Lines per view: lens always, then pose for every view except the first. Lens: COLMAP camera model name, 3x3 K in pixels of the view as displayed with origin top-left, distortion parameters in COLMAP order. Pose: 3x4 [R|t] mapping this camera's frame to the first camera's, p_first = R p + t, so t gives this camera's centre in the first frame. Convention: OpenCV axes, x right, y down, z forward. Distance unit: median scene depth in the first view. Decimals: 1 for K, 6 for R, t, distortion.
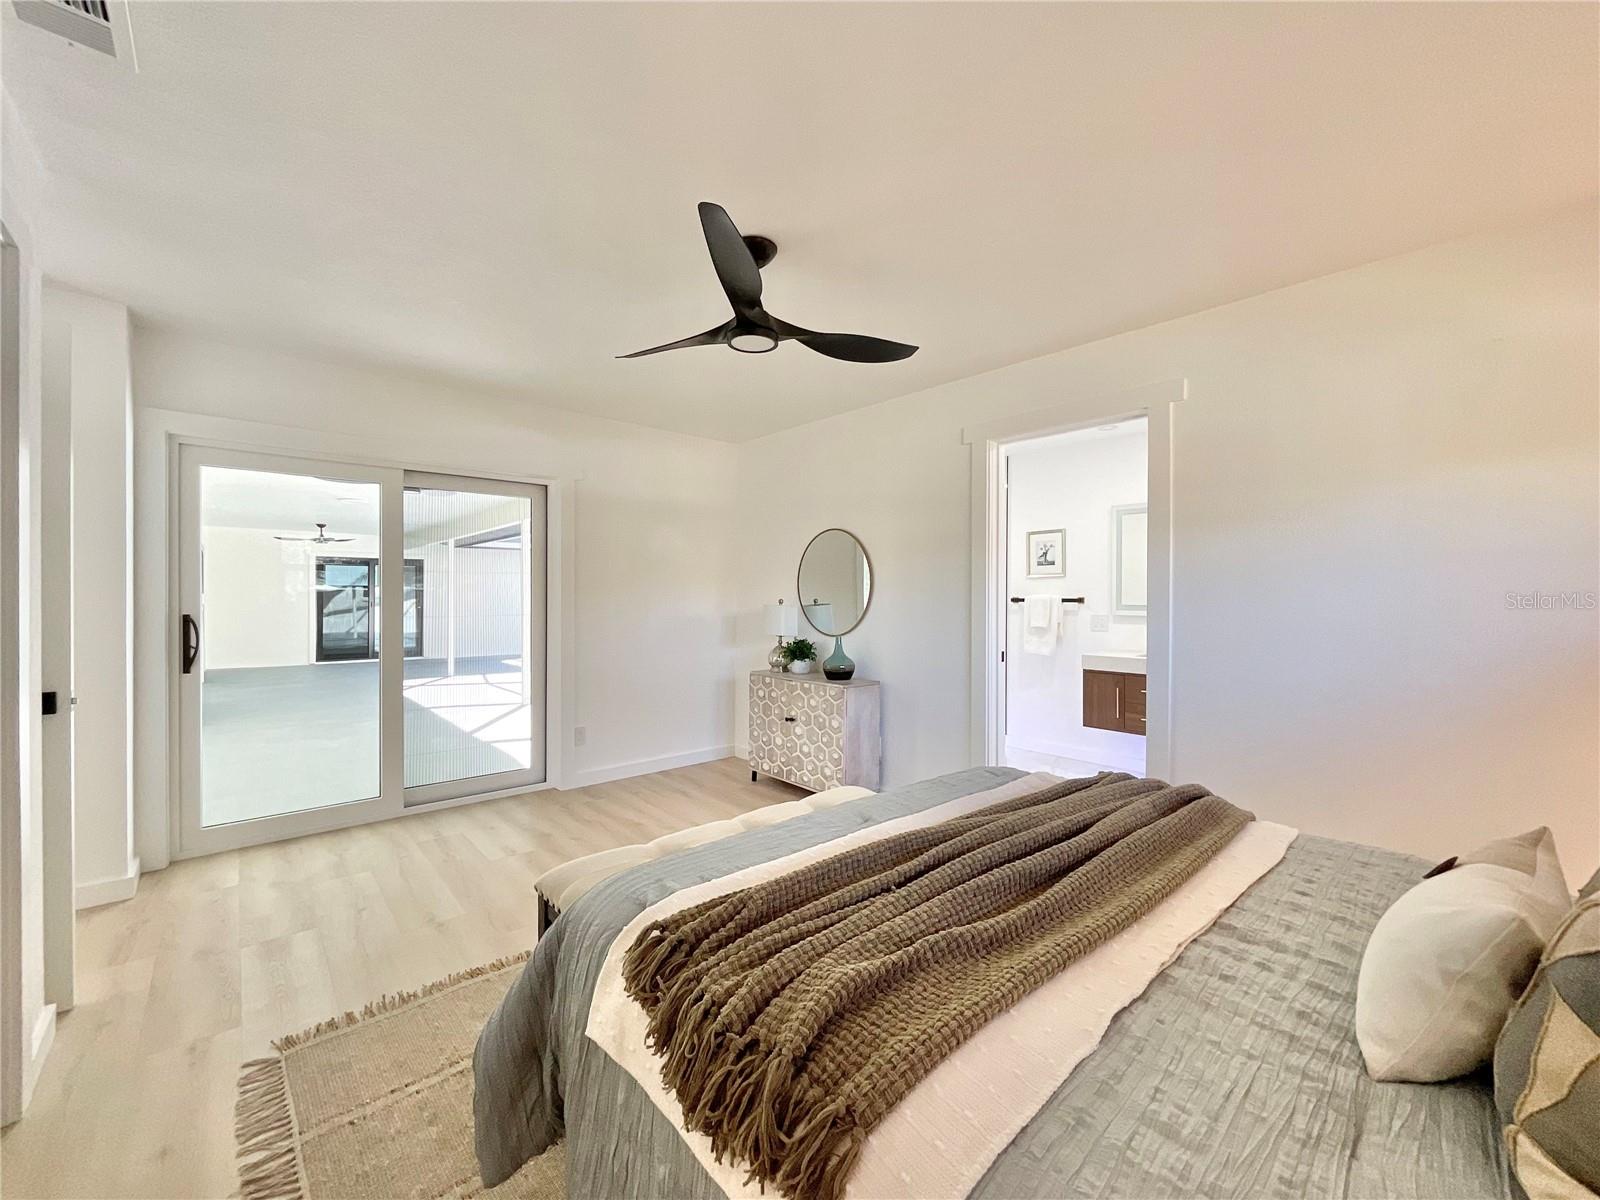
lens RADIAL K [[649.0, 0, 795.6], [0, 649.0, 592.5], [0, 0, 1]] dist [-0.001099, 0.000917]
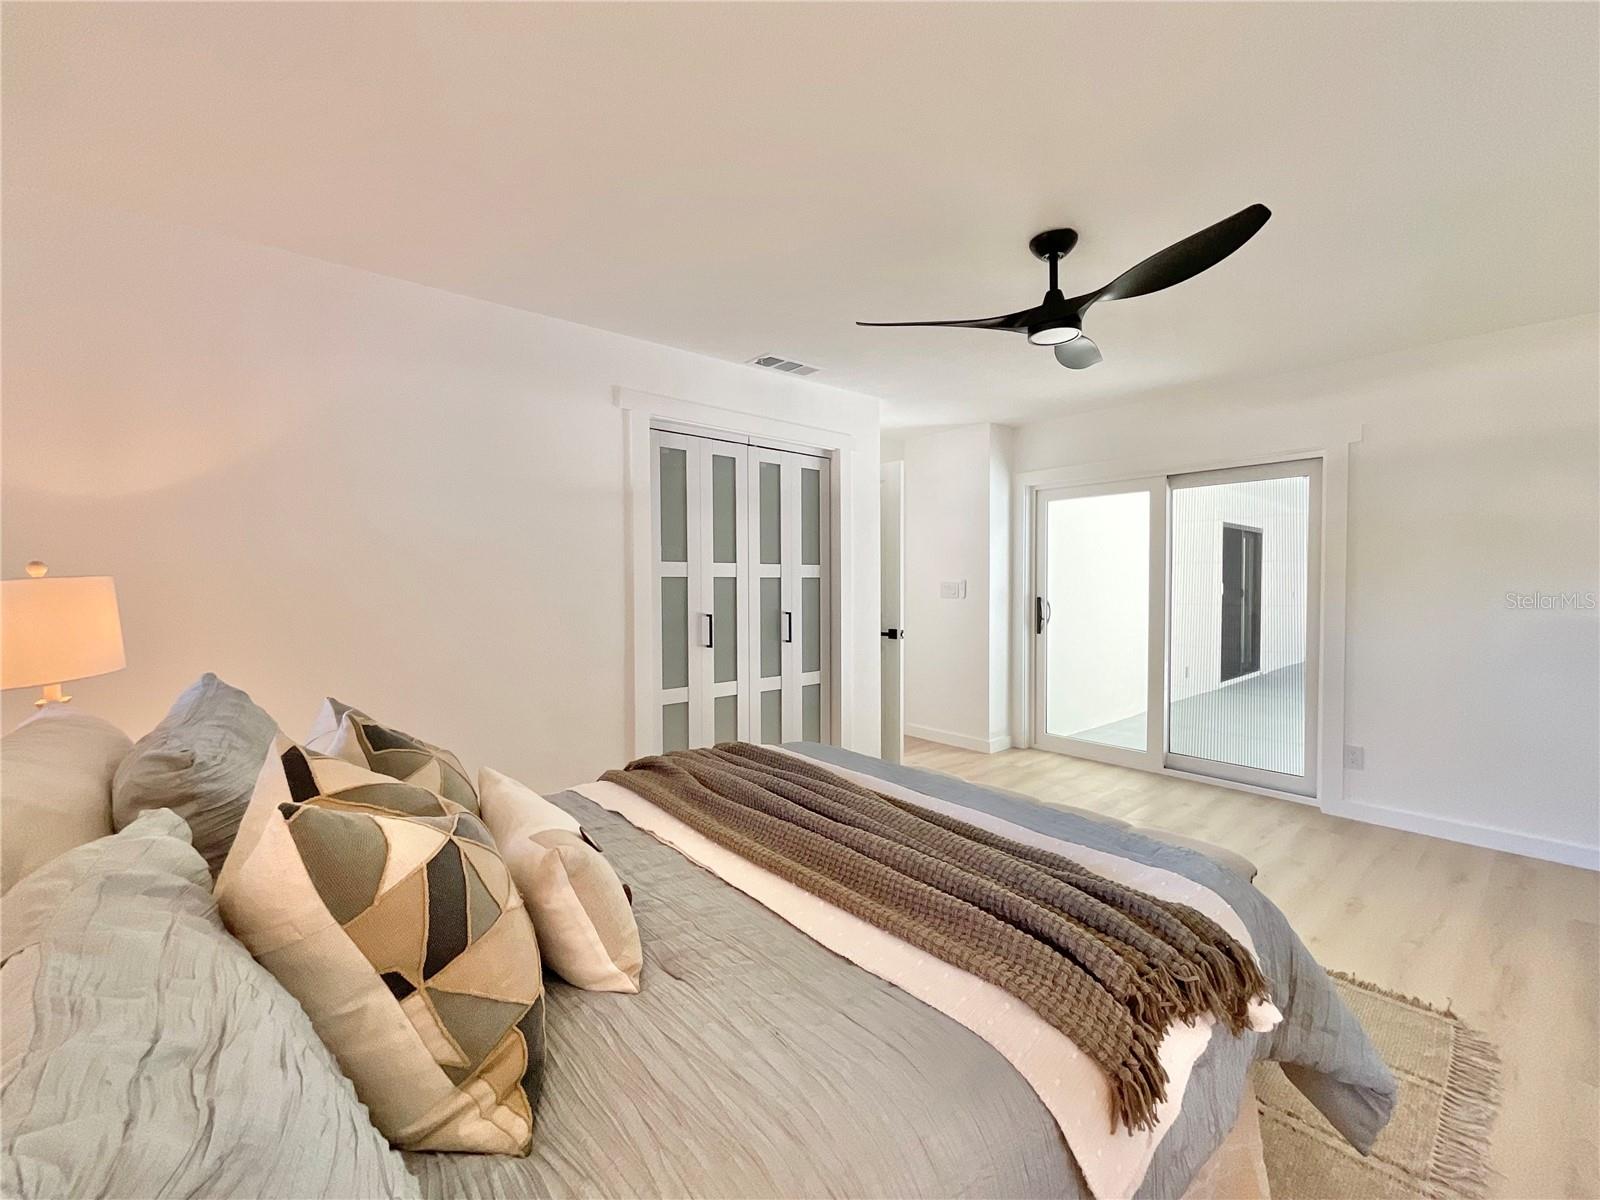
lens RADIAL K [[649.0, 0, 798.1], [0, 649.0, 607.5], [0, 0, 1]] dist [-0.001099, 0.000917]
pose [[-0.029371, 0.034147, -0.998985, 0.535037], [0.009340, 0.999382, 0.033886, -0.000384], [0.999525, -0.008336, -0.029672, 0.359699]]
